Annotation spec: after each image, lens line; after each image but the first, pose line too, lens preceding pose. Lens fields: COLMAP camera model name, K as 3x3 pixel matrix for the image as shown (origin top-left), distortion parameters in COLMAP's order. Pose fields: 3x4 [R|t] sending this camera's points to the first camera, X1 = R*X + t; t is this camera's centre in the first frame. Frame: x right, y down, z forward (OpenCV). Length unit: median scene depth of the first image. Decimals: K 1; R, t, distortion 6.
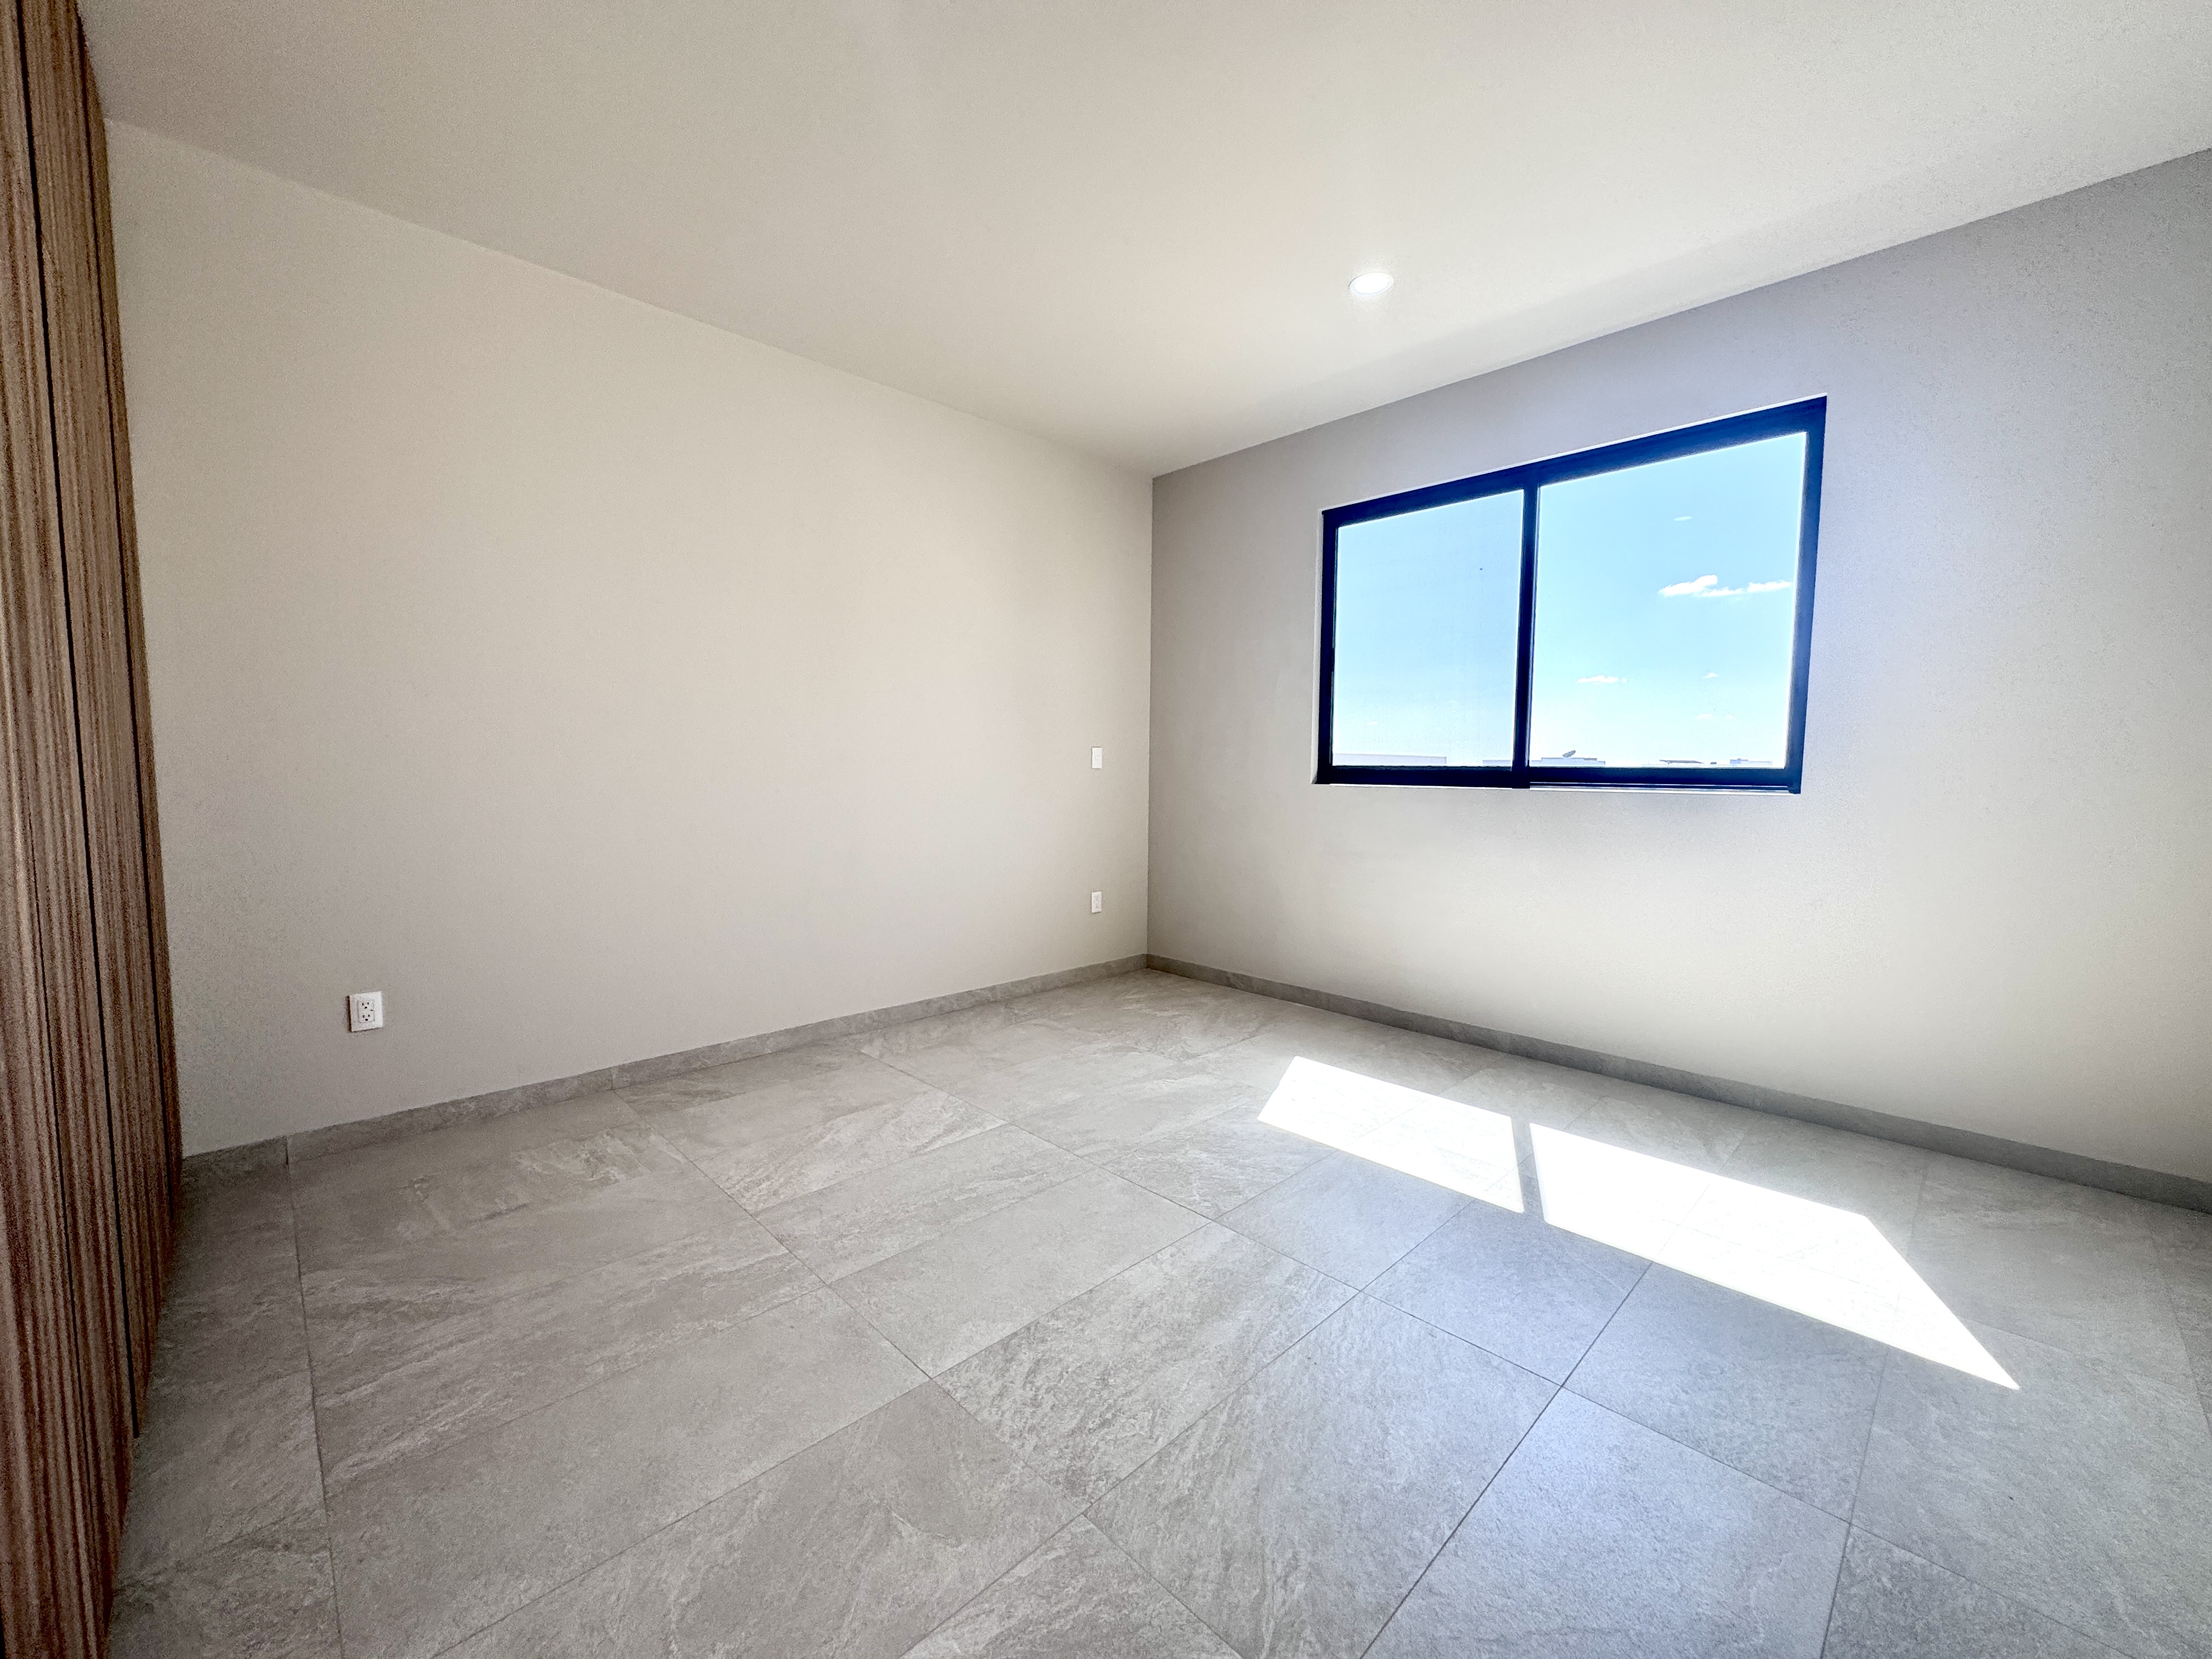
lens RADIAL K [[882.3, 0, 1106.1], [0, 882.3, 836.6], [0, 0, 1]] dist [-0.000378, 0.000113]
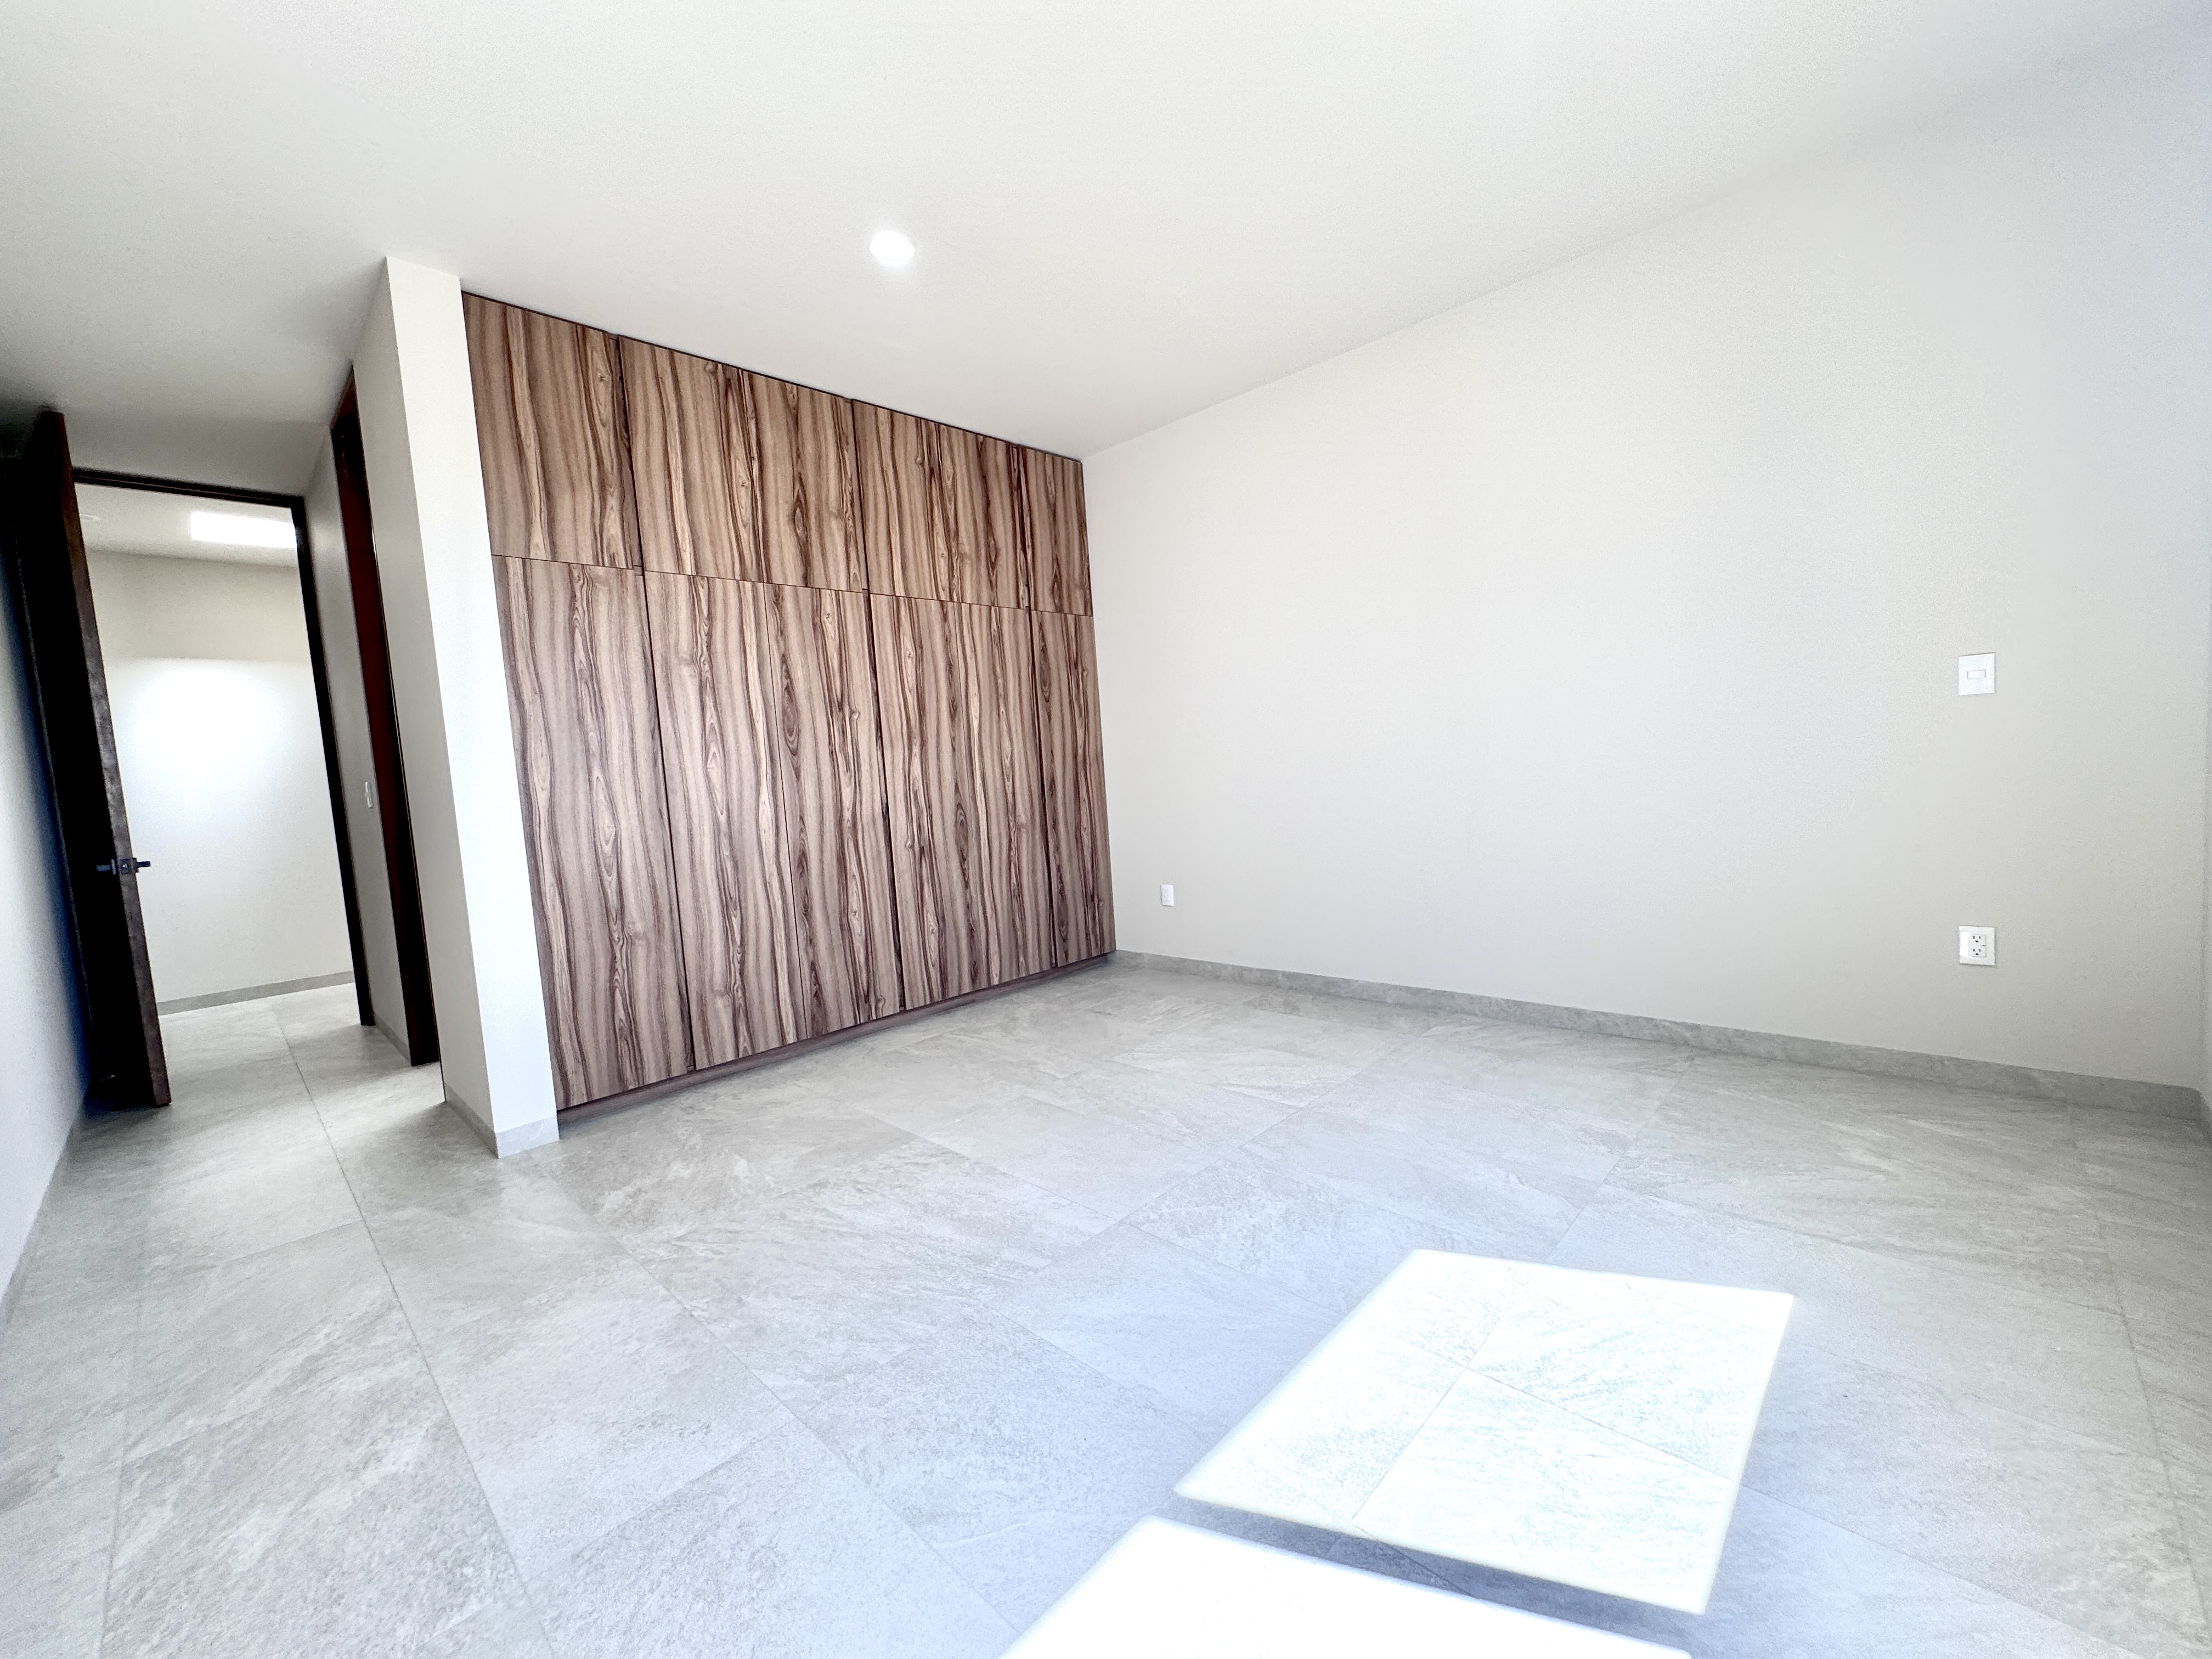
lens RADIAL K [[882.3, 0, 1106.1], [0, 882.3, 836.6], [0, 0, 1]] dist [-0.000378, 0.000113]
pose [[0.032343, 0.071180, -0.996939, 0.801205], [-0.011991, 0.997417, 0.070825, -0.037152], [0.999405, 0.009663, 0.033113, 0.727969]]
